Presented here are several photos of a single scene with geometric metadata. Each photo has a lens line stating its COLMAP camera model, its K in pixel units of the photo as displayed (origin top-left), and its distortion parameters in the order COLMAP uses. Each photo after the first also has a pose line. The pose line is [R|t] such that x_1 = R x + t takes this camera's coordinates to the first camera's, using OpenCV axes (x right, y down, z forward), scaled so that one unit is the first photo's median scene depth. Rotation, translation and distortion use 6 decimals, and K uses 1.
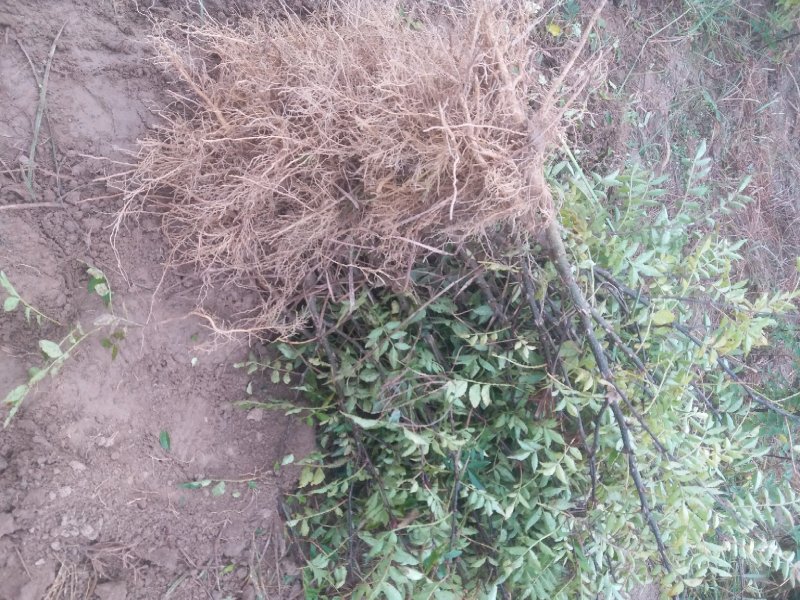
lens RADIAL K [[639.5, 0, 400.0], [0, 639.5, 300.0], [0, 0, 1]] dist [0.063736, -0.106706]
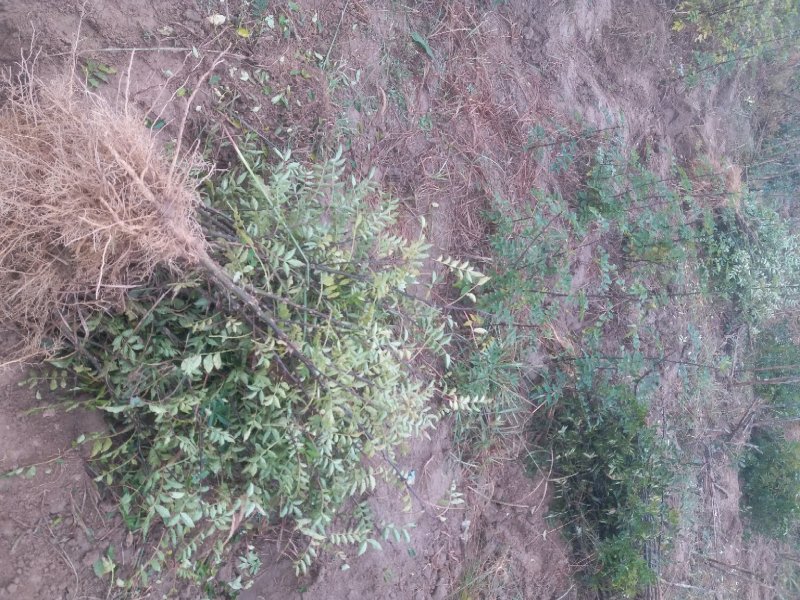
lens RADIAL K [[639.5, 0, 400.0], [0, 639.5, 300.0], [0, 0, 1]] dist [0.063736, -0.106706]
pose [[0.964690, -0.213661, 0.154021, 0.336055], [0.181789, 0.963268, 0.197655, -0.186818], [-0.190595, -0.162676, 0.968096, -0.418058]]
